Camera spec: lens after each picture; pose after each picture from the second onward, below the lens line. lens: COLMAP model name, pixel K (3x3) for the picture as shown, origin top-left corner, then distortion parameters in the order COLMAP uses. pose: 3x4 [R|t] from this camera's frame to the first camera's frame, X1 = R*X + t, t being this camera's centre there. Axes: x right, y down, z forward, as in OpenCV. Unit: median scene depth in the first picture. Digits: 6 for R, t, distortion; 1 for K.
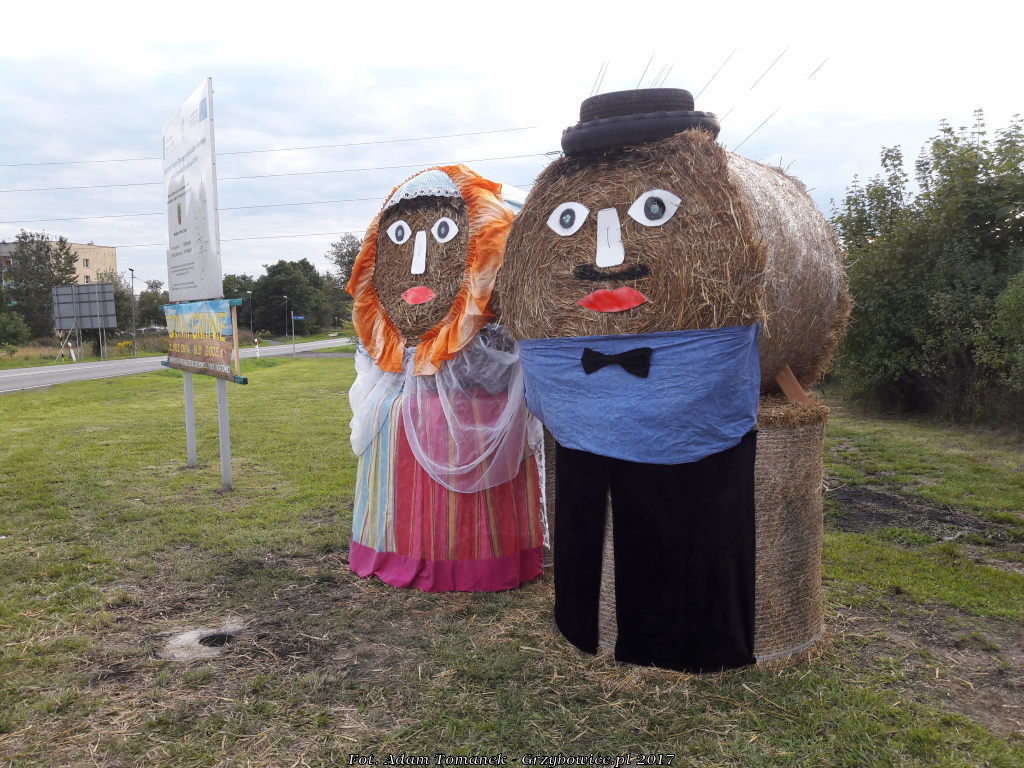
lens RADIAL K [[832.6, 0, 512.0], [0, 832.6, 384.0], [0, 0, 1]] dist [-0.004441, -0.415978]
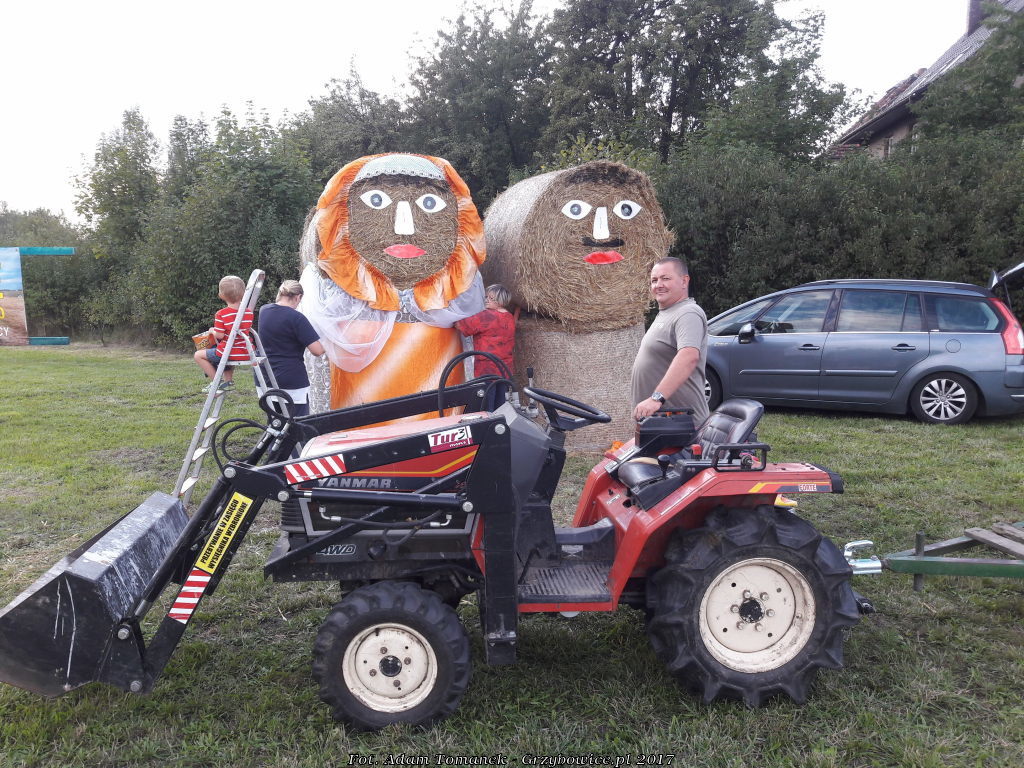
lens RADIAL K [[820.3, 0, 512.0], [0, 820.3, 384.0], [0, 0, 1]] dist [0.005155, -0.089973]
pose [[0.444821, -0.098971, 0.890134, -1.517429], [0.084217, 0.994094, 0.068444, 0.032660], [-0.891651, 0.044519, 0.450529, 0.362757]]
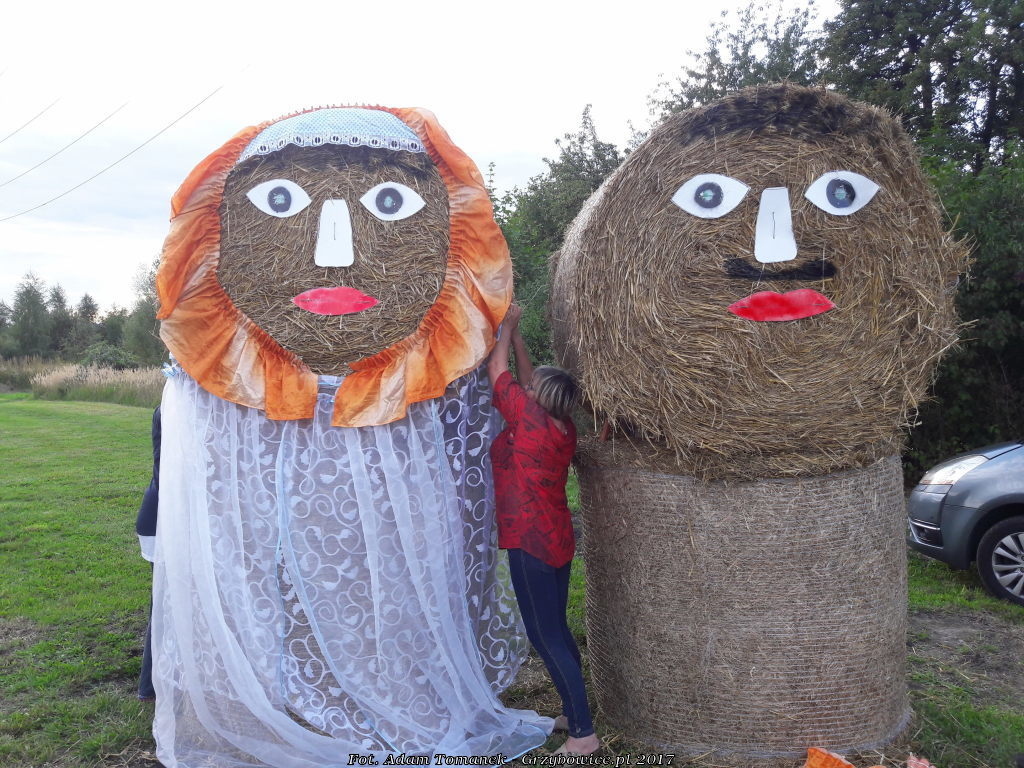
lens RADIAL K [[820.3, 0, 512.0], [0, 820.3, 384.0], [0, 0, 1]] dist [0.005155, -0.089973]
pose [[0.725960, -0.013426, 0.687606, -0.557469], [0.065233, 0.996646, -0.049412, -0.006486], [-0.684636, 0.080726, 0.724401, 0.594847]]
